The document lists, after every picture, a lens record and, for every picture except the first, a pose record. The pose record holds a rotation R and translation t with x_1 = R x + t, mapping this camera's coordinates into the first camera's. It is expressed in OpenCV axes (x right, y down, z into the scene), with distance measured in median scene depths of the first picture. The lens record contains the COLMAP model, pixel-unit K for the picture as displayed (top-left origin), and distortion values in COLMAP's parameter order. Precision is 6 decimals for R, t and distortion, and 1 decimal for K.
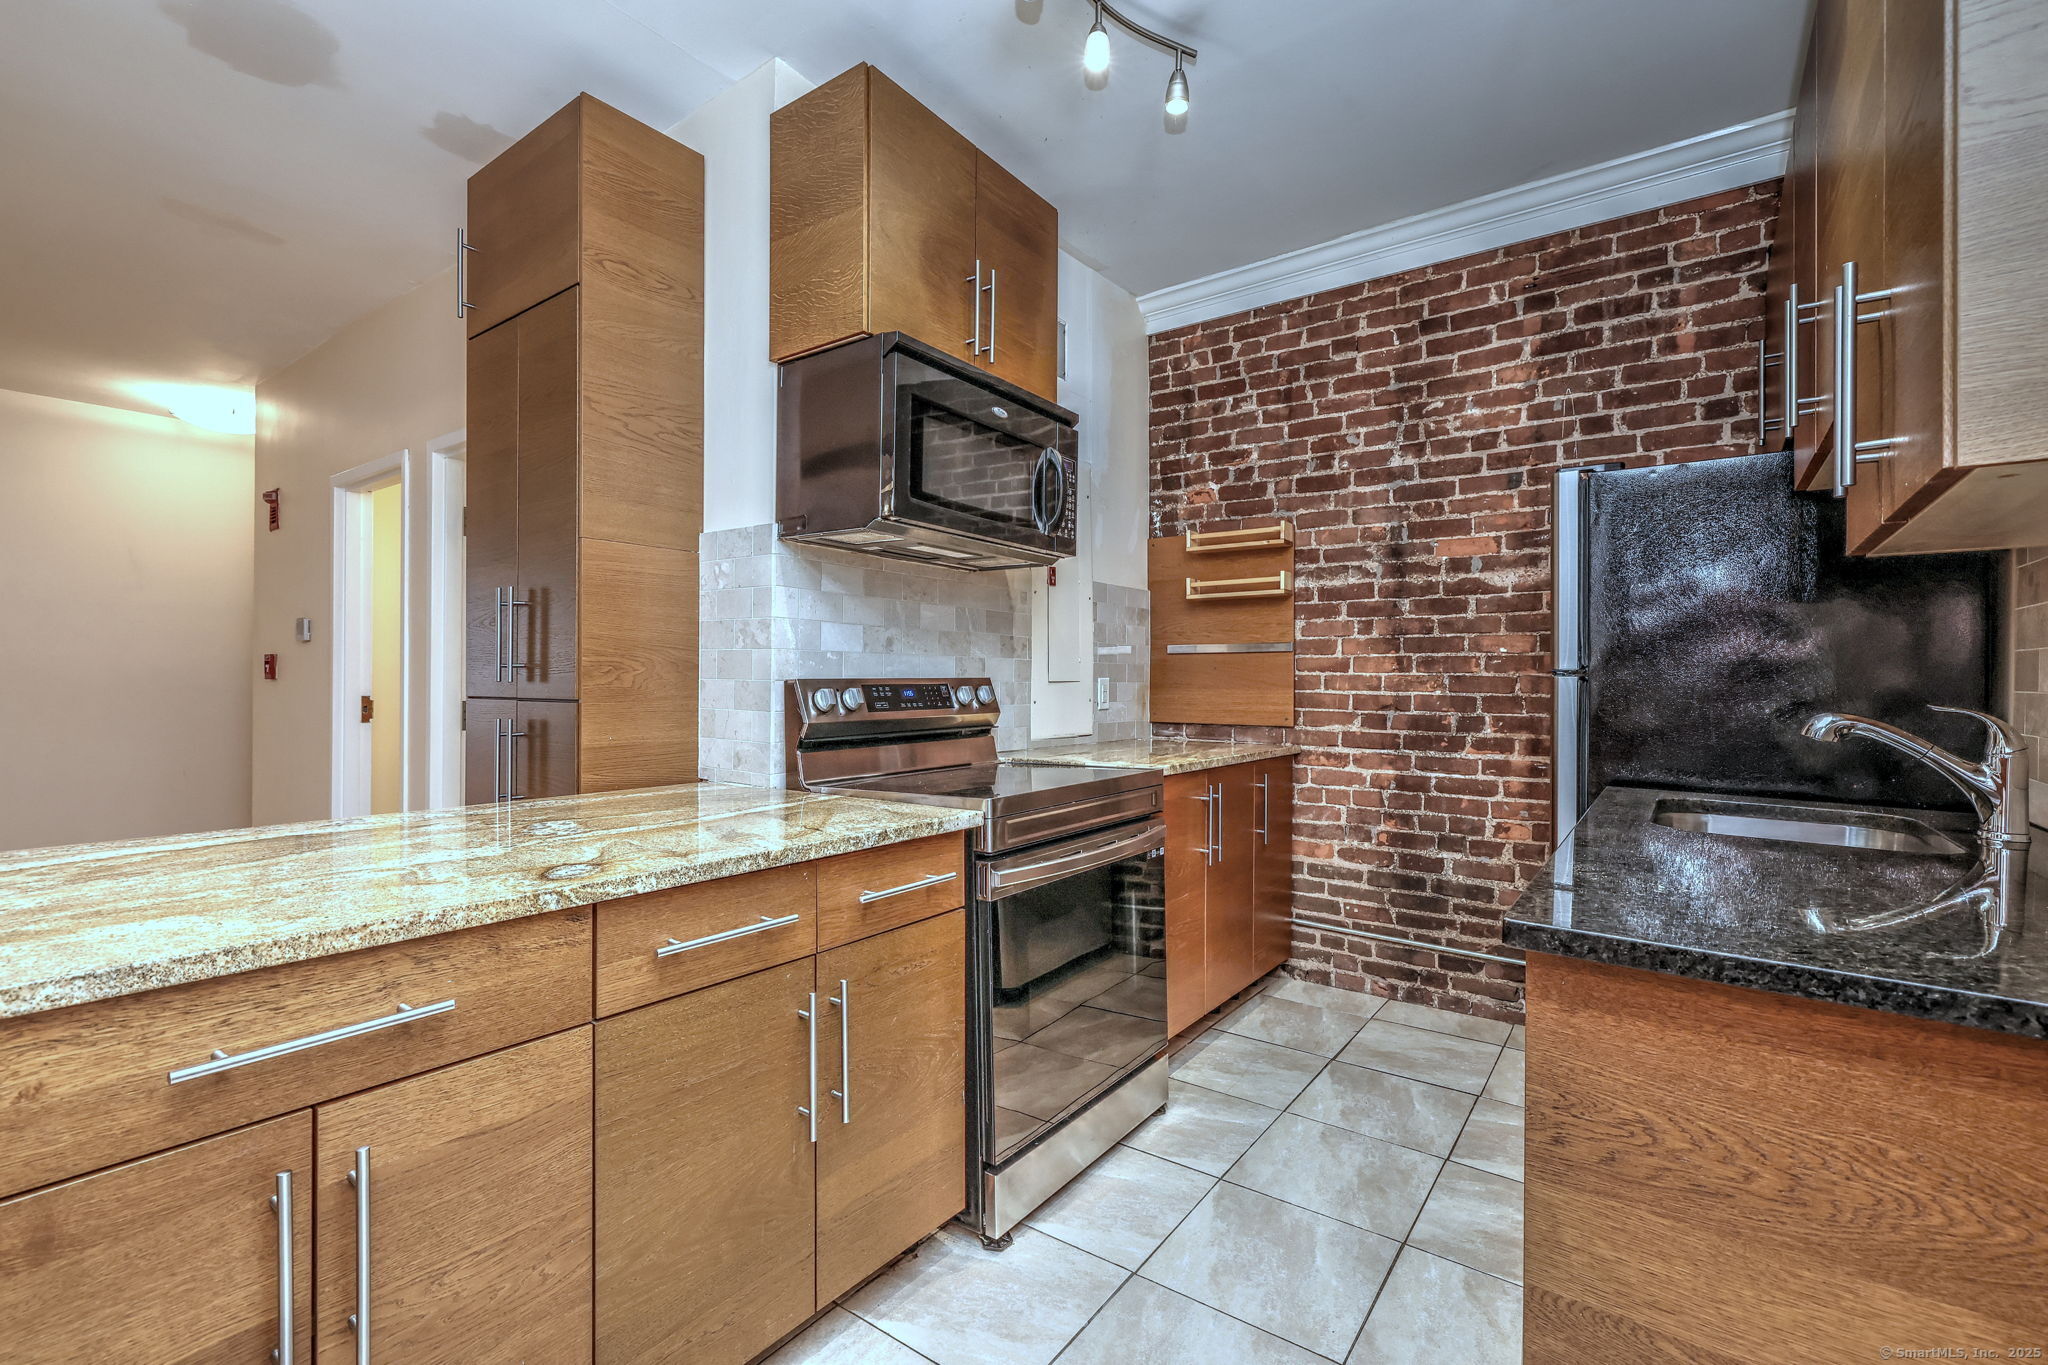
lens RADIAL K [[885.7, 0, 1015.8], [0, 885.7, 684.2], [0, 0, 1]] dist [0.001280, -0.000444]
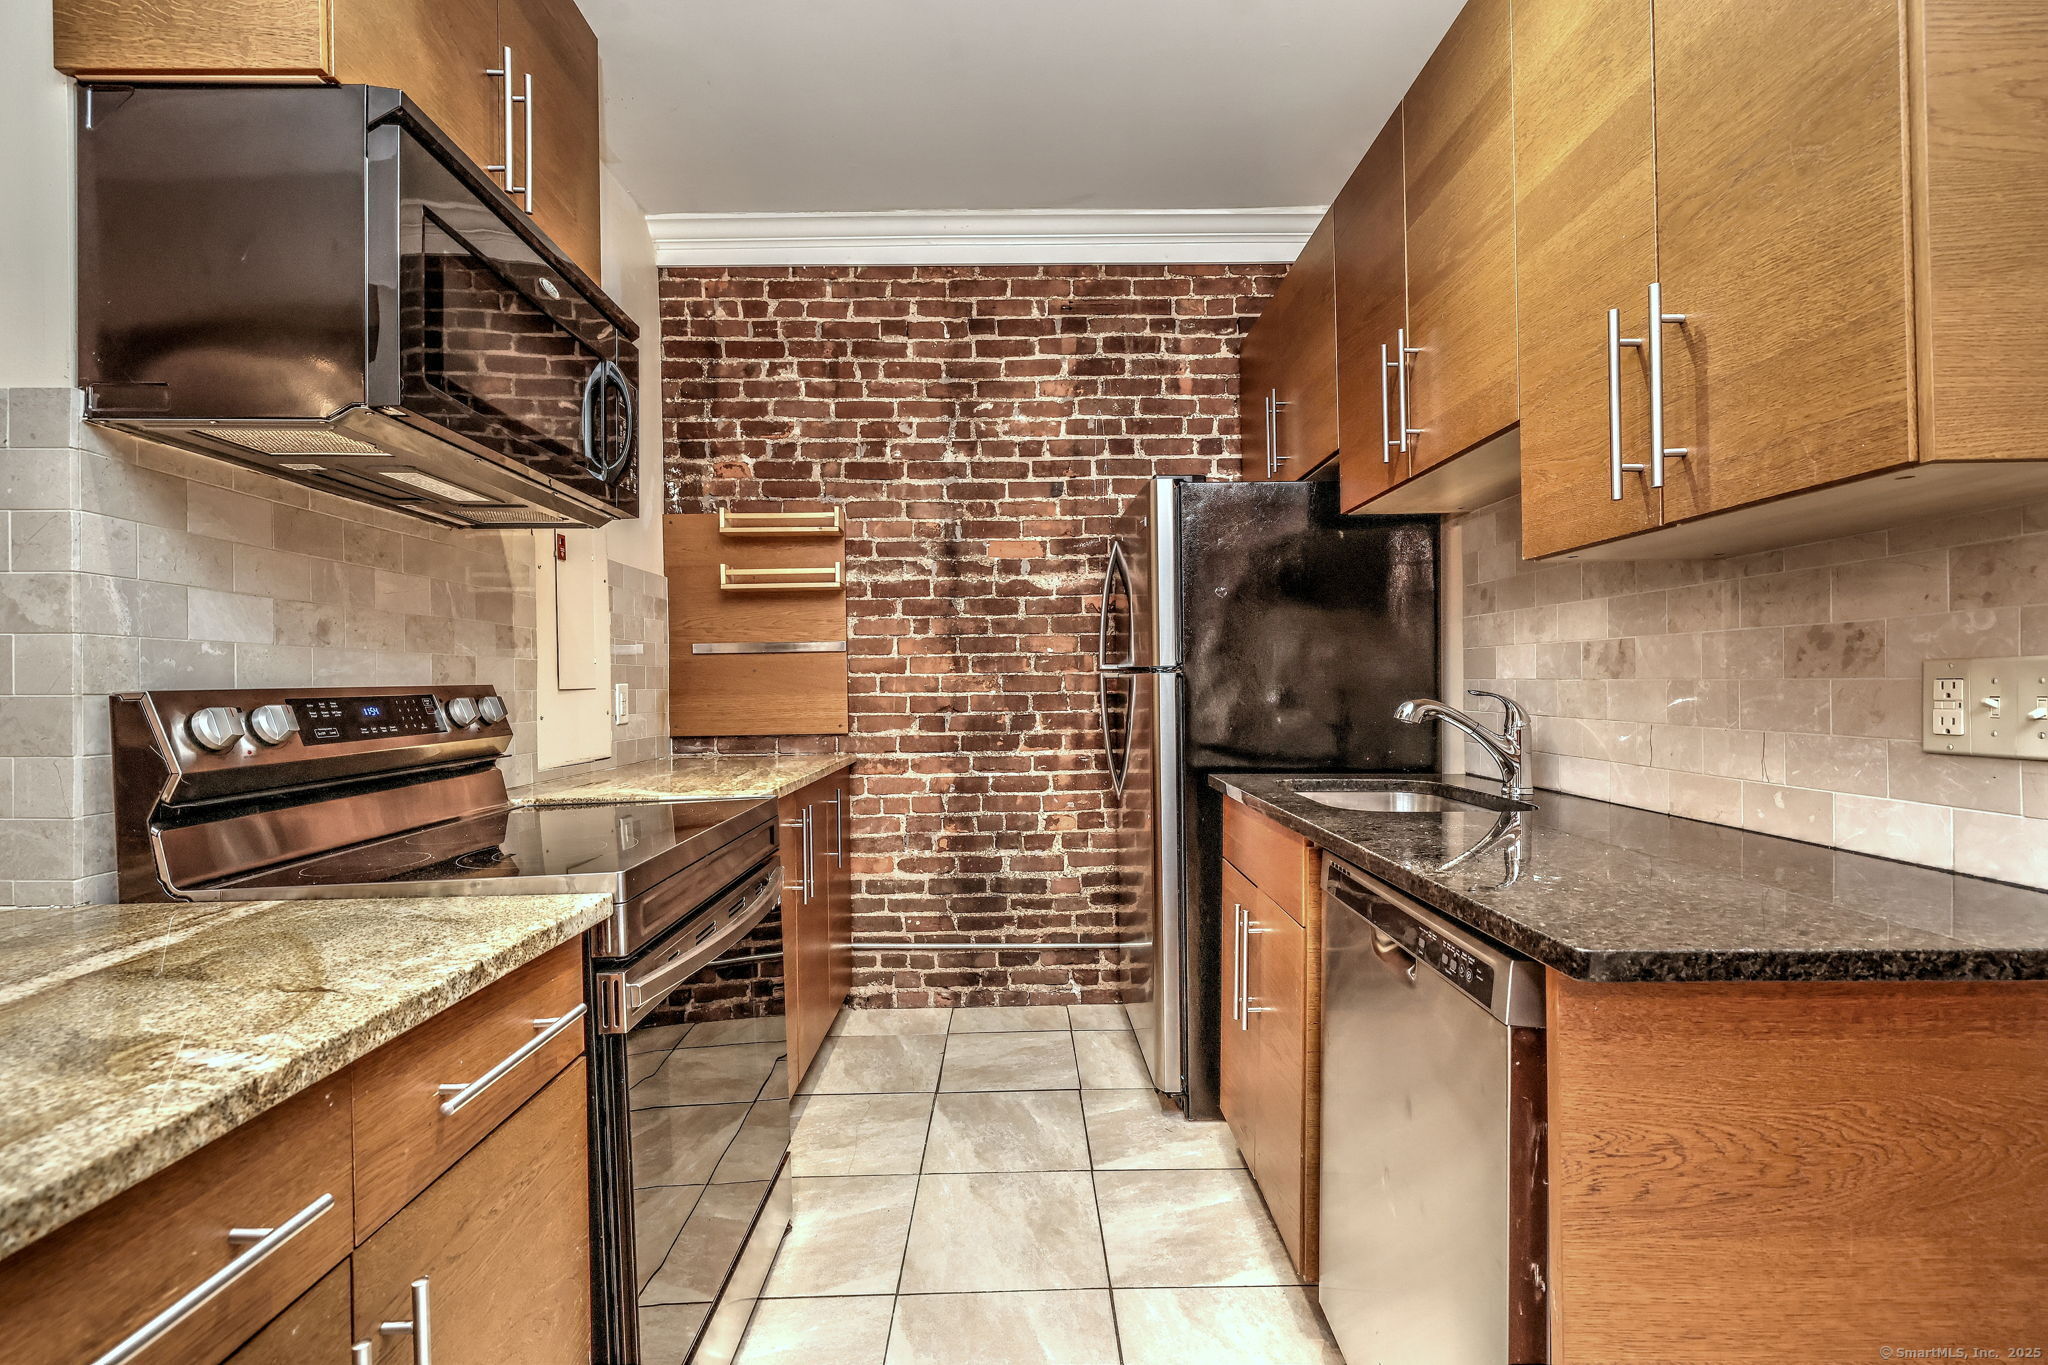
lens RADIAL K [[885.7, 0, 1021.6], [0, 885.7, 683.0], [0, 0, 1]] dist [0.001280, -0.000444]
pose [[0.792489, -0.015704, 0.609685, -0.118767], [0.020001, 0.999800, -0.000247, -0.000527], [-0.609559, 0.012390, 0.792644, 0.201936]]
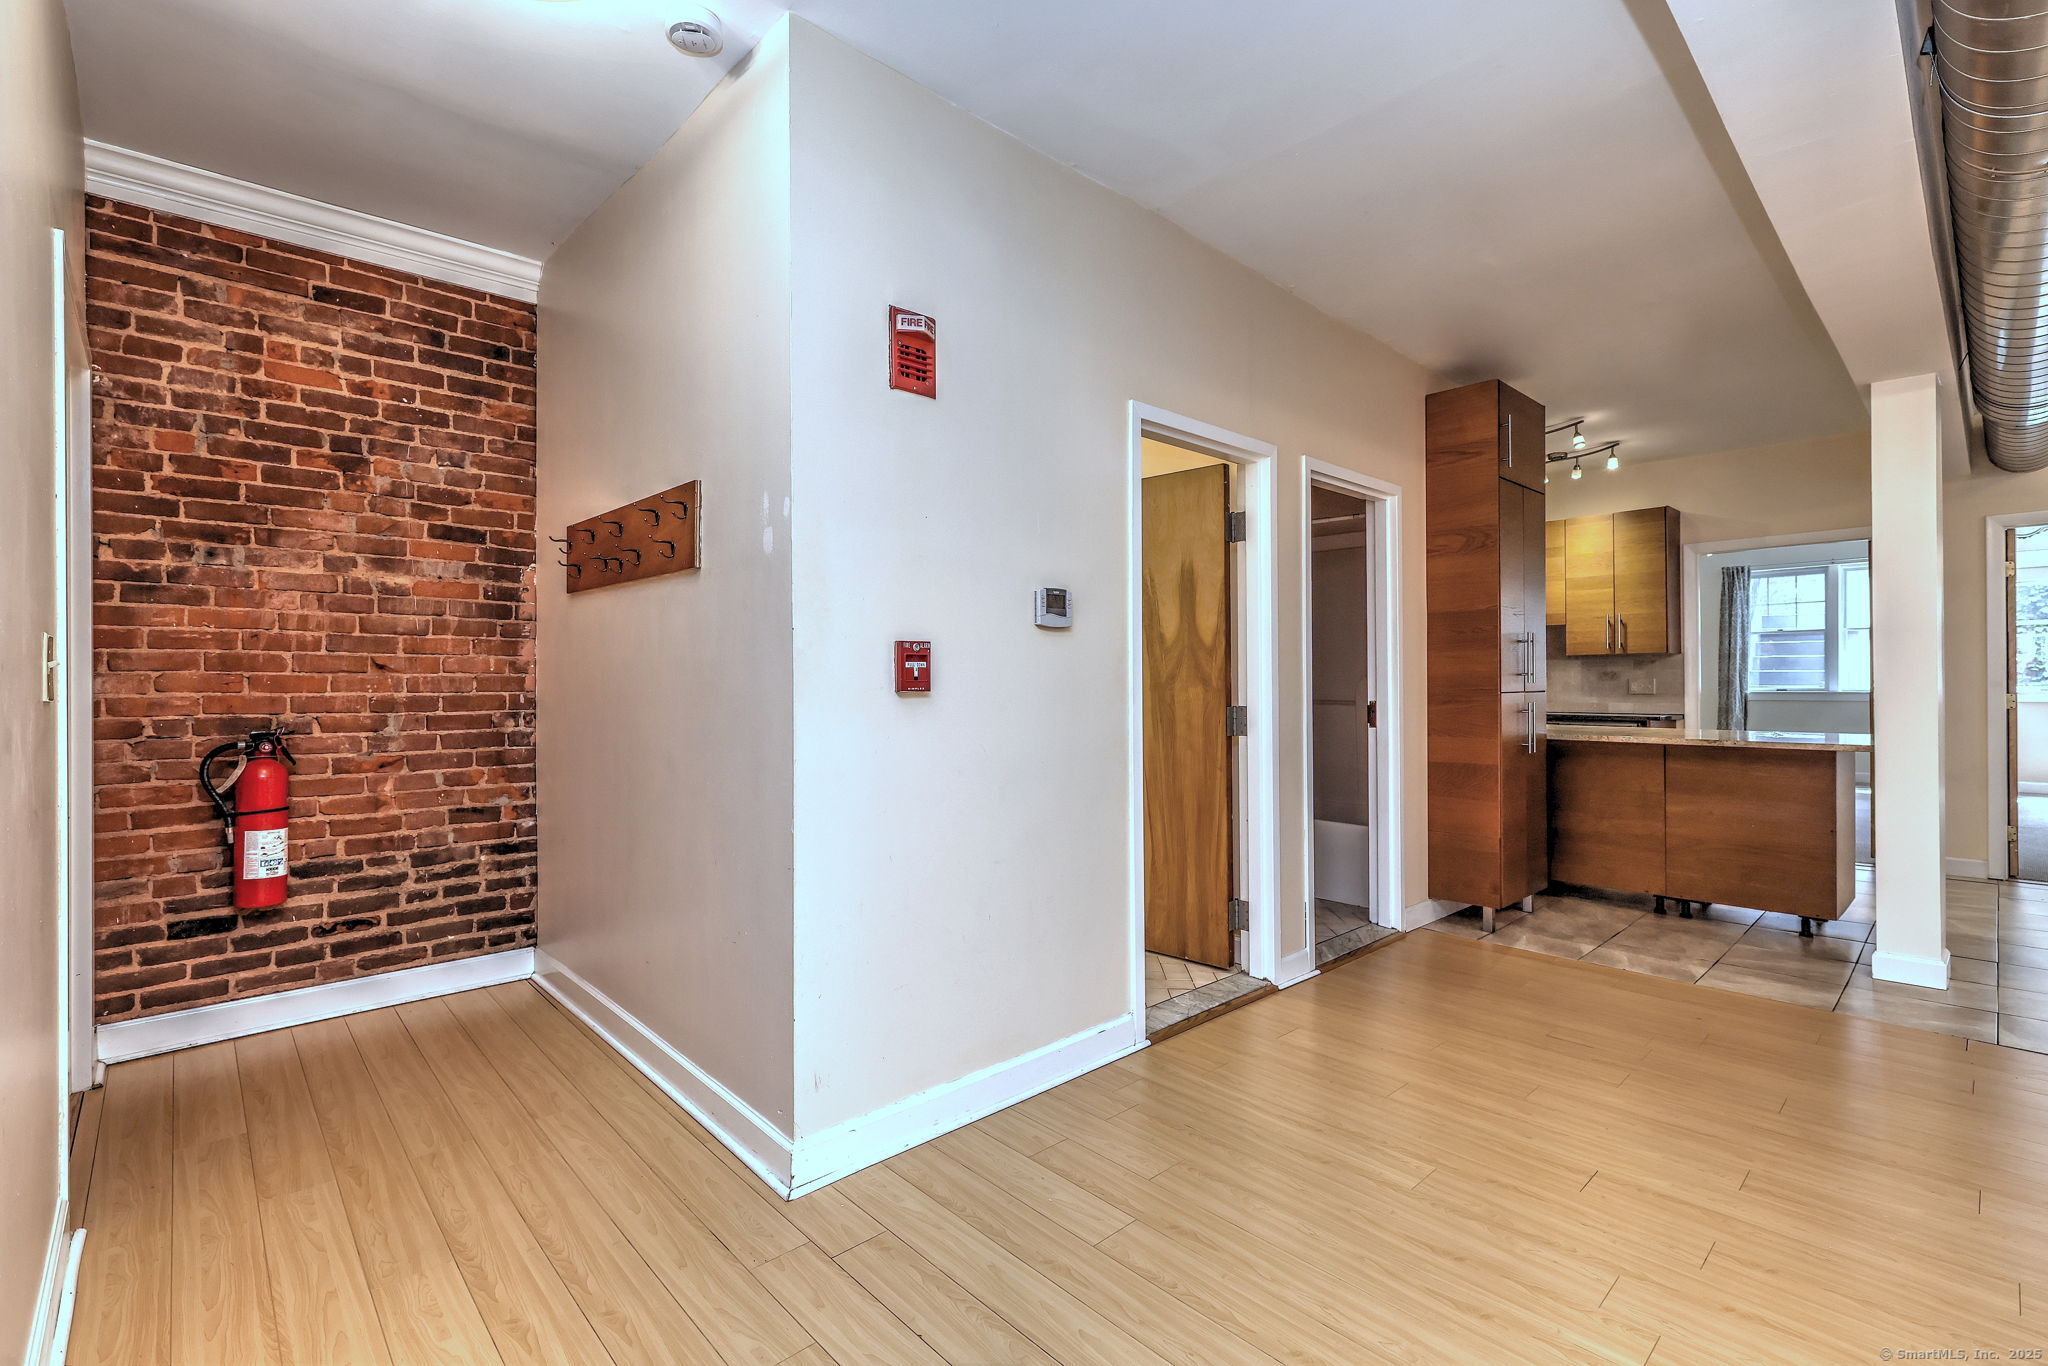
lens RADIAL K [[920.5, 0, 1008.5], [0, 920.5, 681.9], [0, 0, 1]] dist [-0.004714, 0.003571]
pose [[0.187570, -0.007351, 0.982224, -2.161058], [0.009299, 0.999940, 0.005707, -0.021969], [-0.982207, 0.008063, 0.187627, 1.374505]]
